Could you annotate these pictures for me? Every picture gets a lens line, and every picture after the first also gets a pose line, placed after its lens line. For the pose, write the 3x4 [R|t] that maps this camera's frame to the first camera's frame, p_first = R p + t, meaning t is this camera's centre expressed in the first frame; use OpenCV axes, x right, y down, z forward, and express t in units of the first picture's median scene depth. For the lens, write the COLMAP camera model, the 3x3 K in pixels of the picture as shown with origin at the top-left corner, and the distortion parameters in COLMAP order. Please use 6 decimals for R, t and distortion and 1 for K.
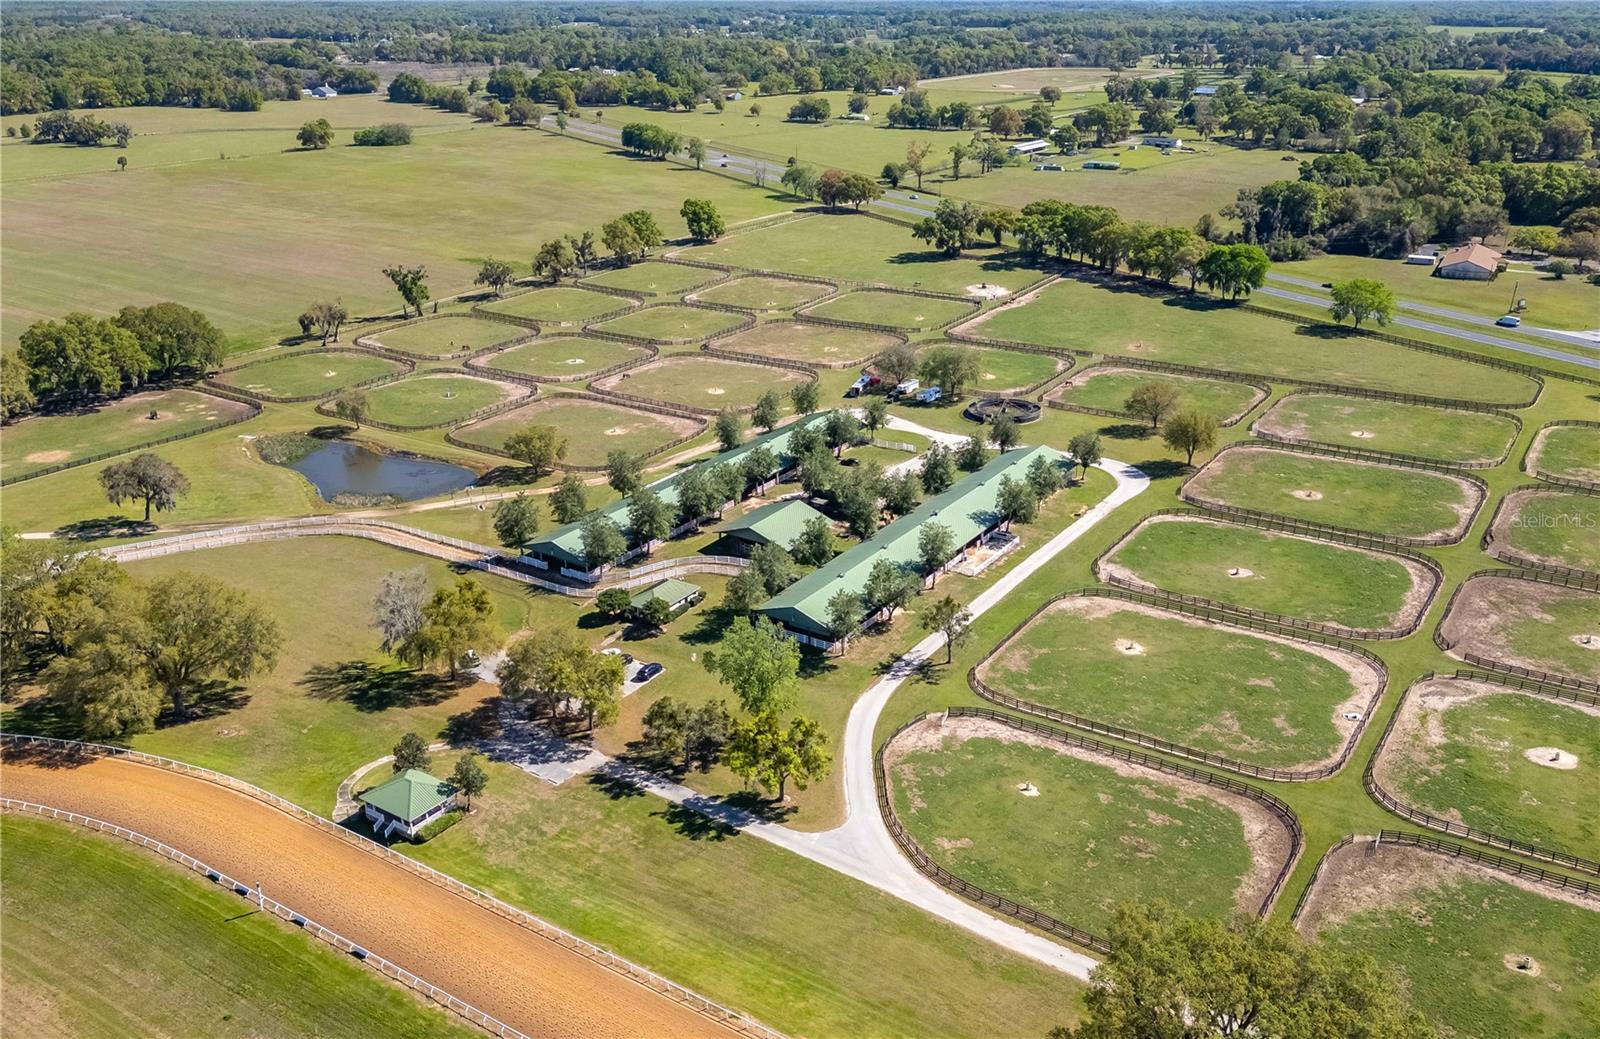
lens RADIAL K [[1353.6, 0, 800.0], [0, 1353.6, 519.5], [0, 0, 1]] dist [0.086125, -0.096418]
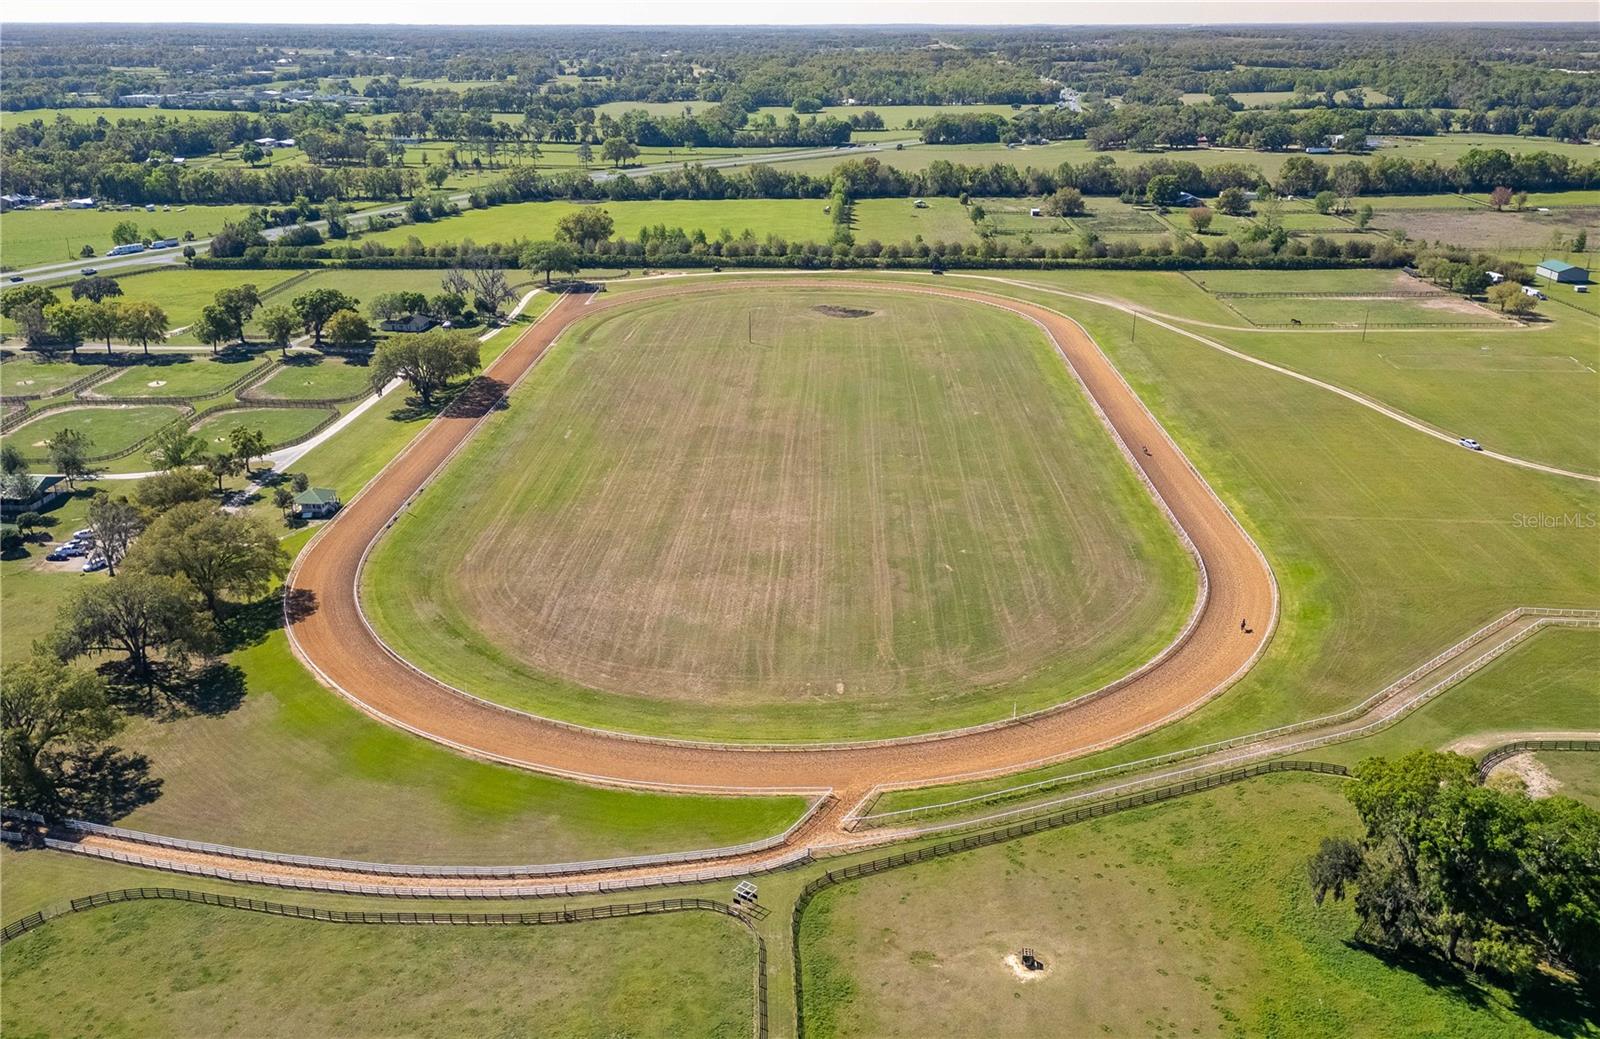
lens RADIAL K [[1315.6, 0, 783.2], [0, 1315.6, 516.4], [0, 0, 1]] dist [0.079087, -0.079285]
pose [[-0.518371, -0.300315, 0.800689, -0.463558], [0.311018, 0.805978, 0.503654, -0.112317], [-0.796592, 0.510108, -0.324392, 0.236535]]
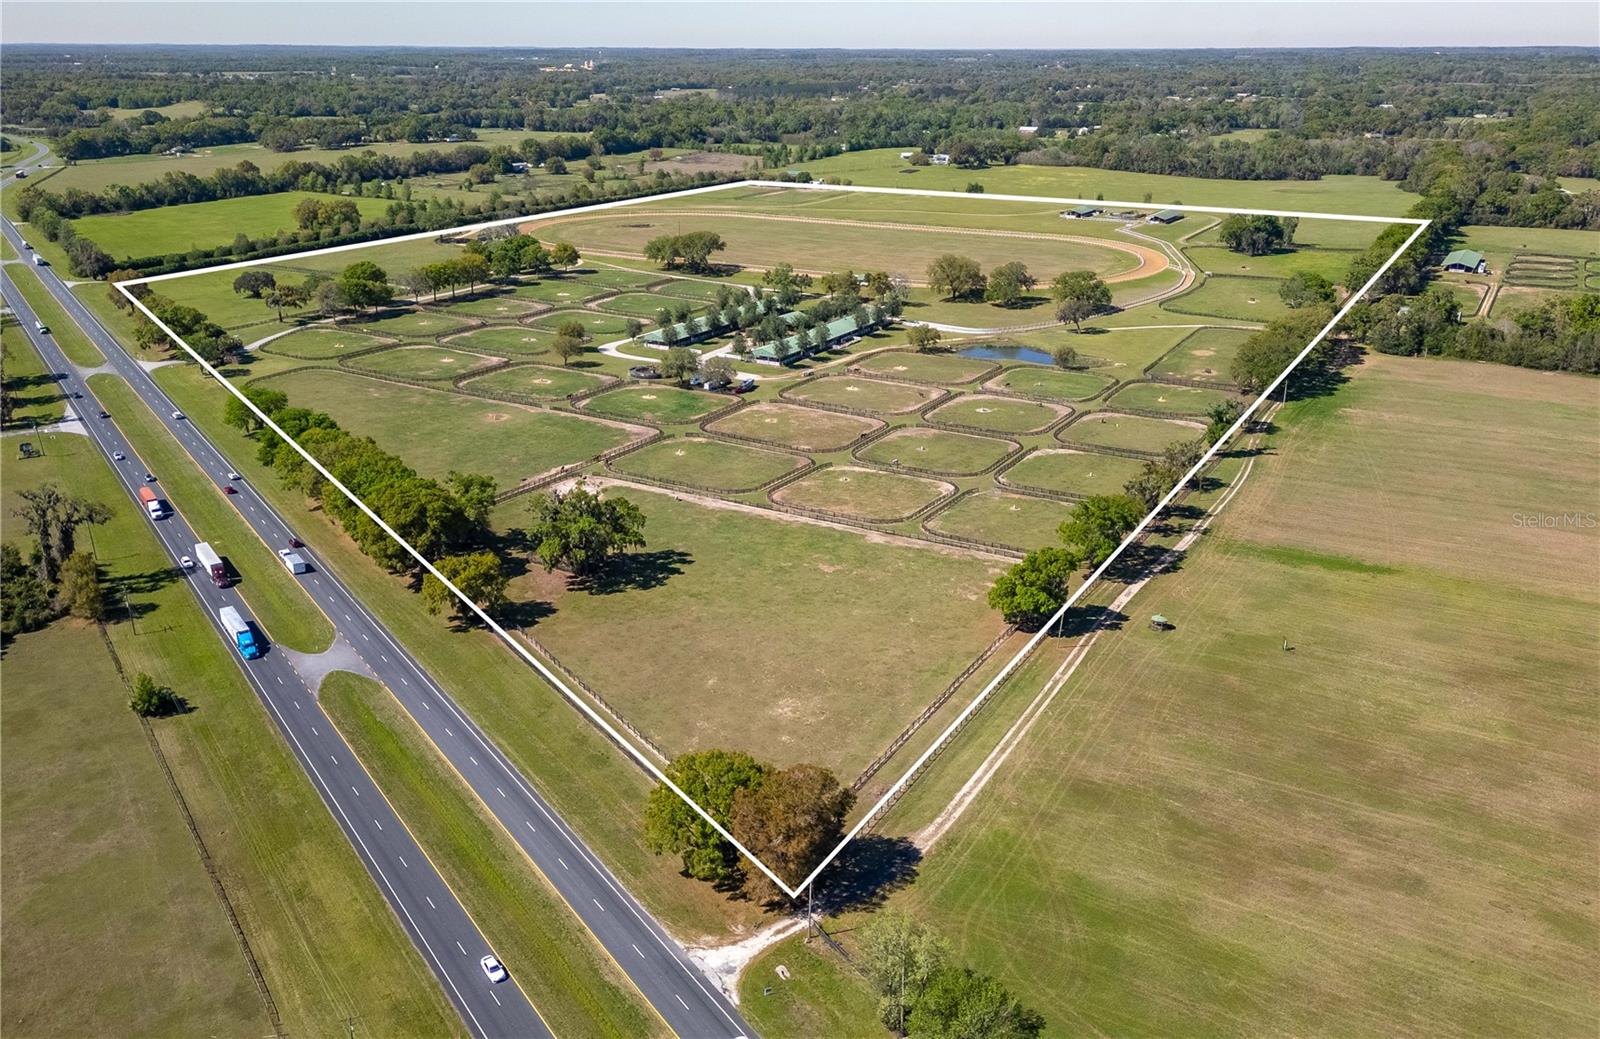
lens RADIAL K [[1315.6, 0, 783.2], [0, 1315.6, 516.4], [0, 0, 1]] dist [0.079087, -0.079285]
pose [[-0.999314, 0.011850, -0.035092, 0.033186], [-0.014038, 0.755574, 0.654913, -0.412391], [0.034275, 0.654956, -0.754889, 0.991681]]
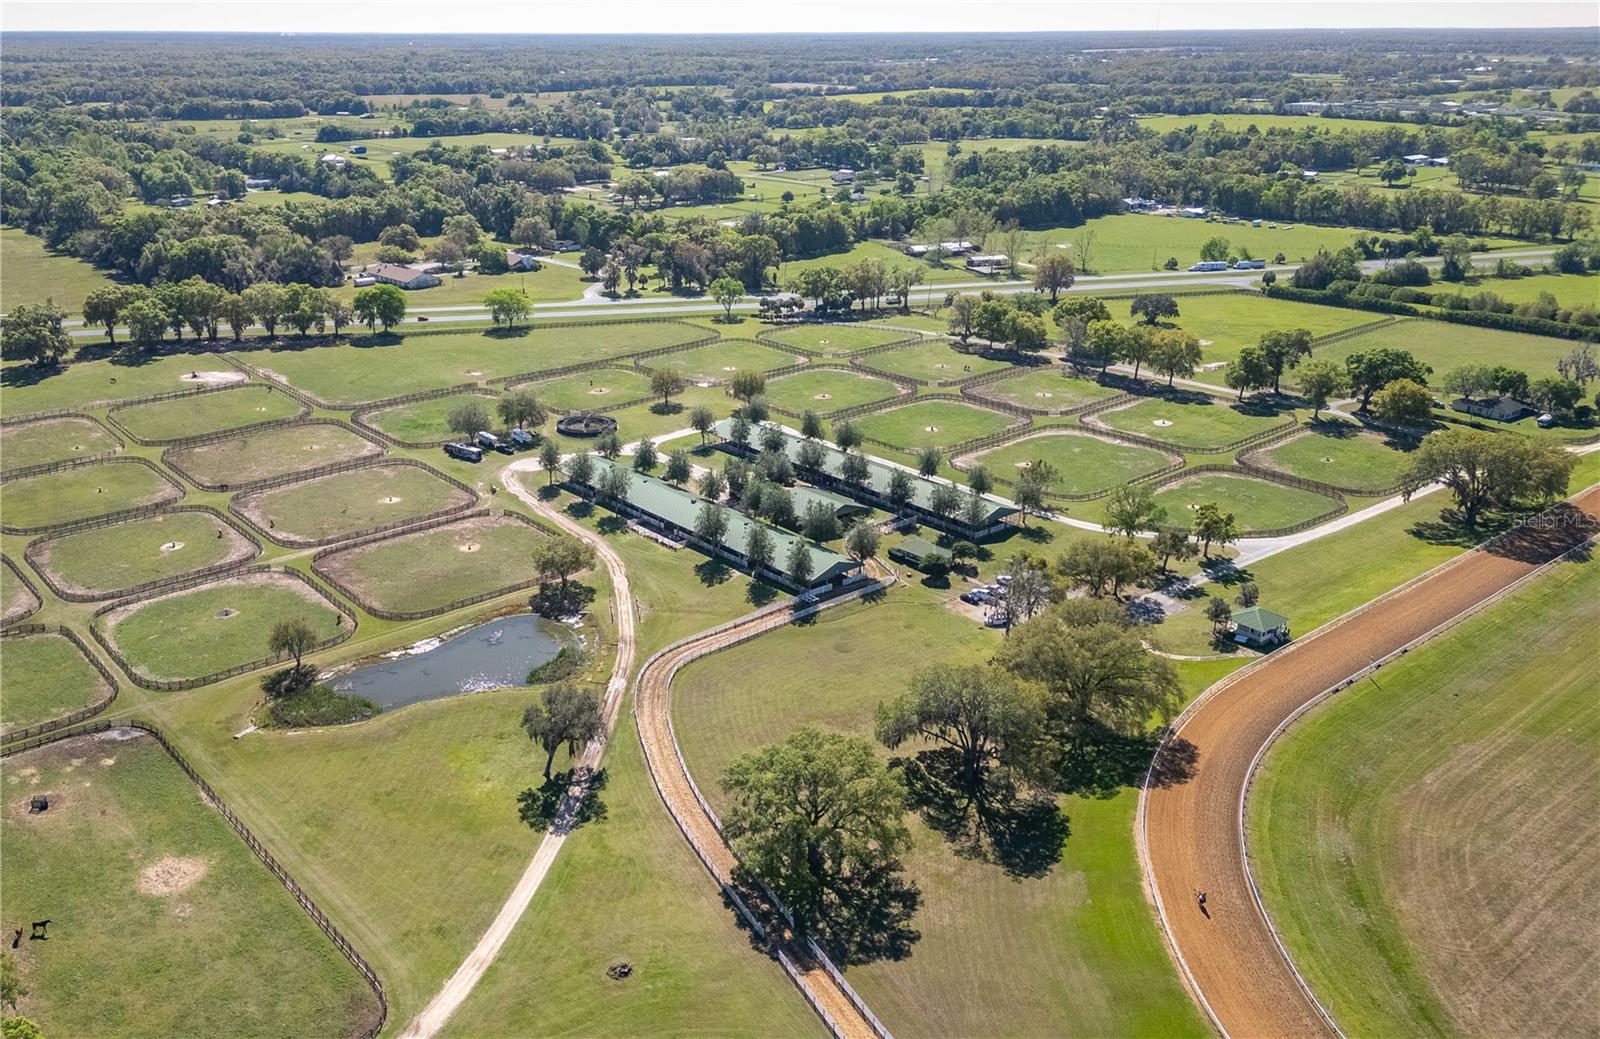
lens RADIAL K [[1307.1, 0, 684.9], [0, 1307.1, 470.9], [0, 0, 1]] dist [0.090904, -0.099944]
pose [[0.314795, -0.304204, 0.899091, -0.389521], [0.347874, 0.918312, 0.188908, -0.101756], [-0.883113, 0.253303, 0.394904, 0.202320]]
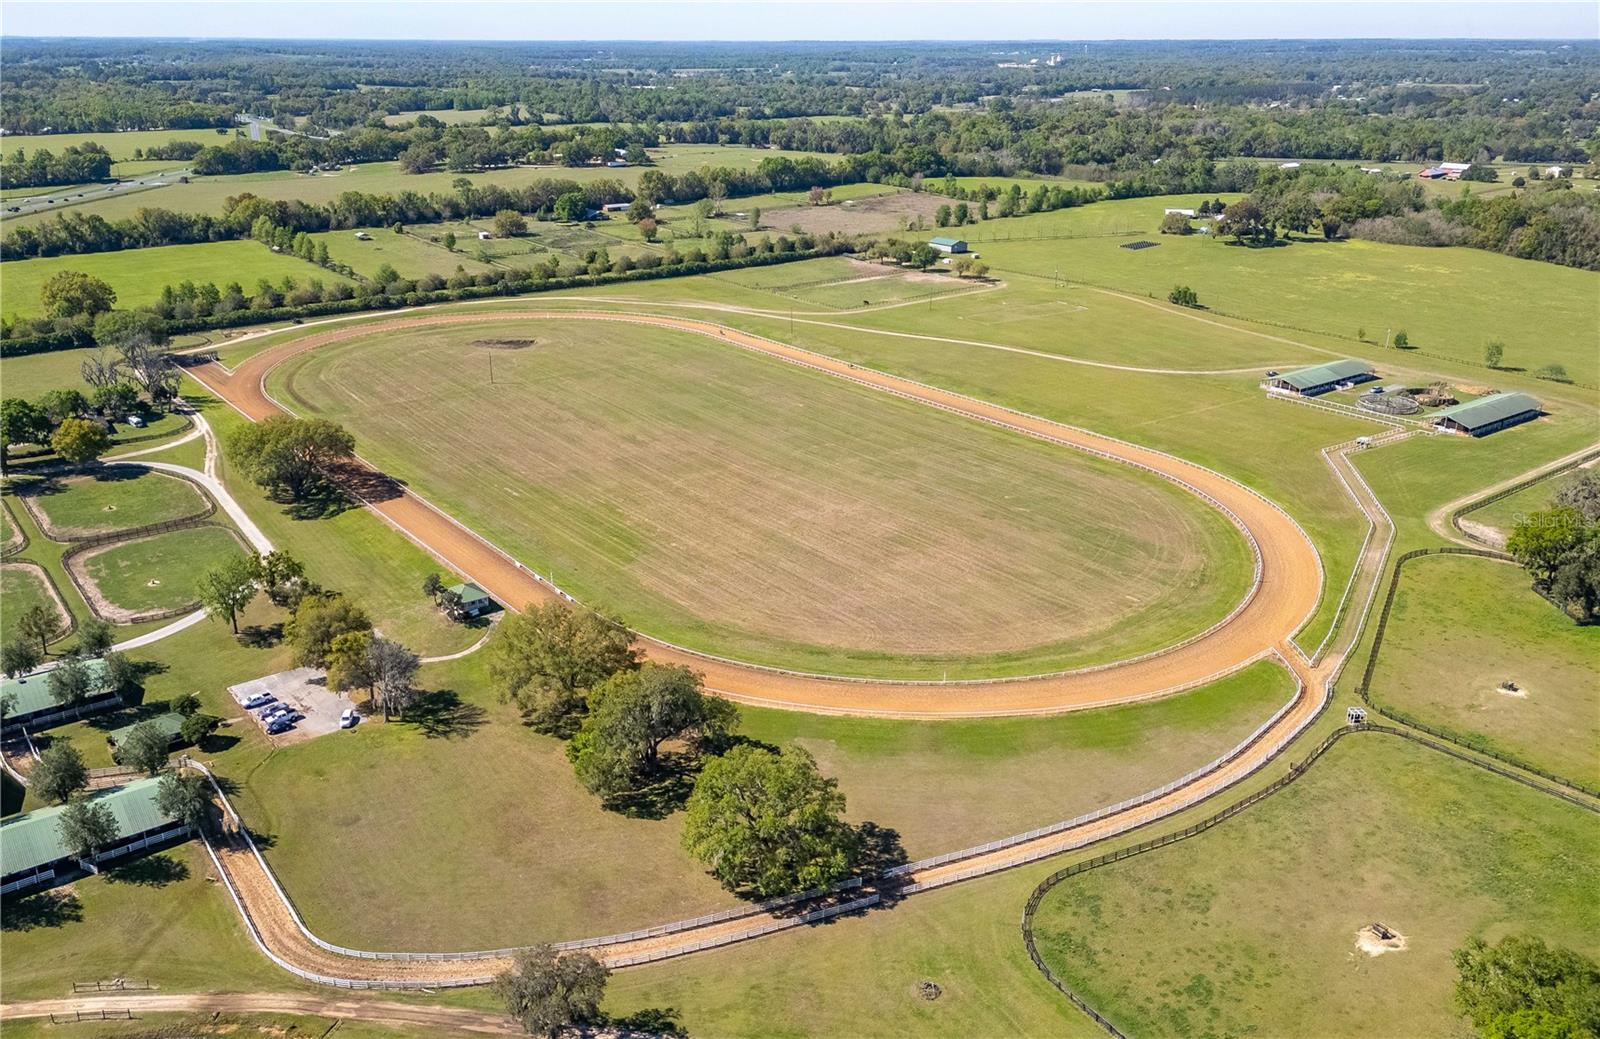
lens RADIAL K [[1315.6, 0, 783.2], [0, 1315.6, 516.4], [0, 0, 1]] dist [0.079087, -0.079285]
pose [[-0.943351, -0.114966, 0.311243, -0.259907], [0.118774, 0.758880, 0.640308, -0.201801], [-0.309809, 0.641003, -0.702235, 0.436415]]
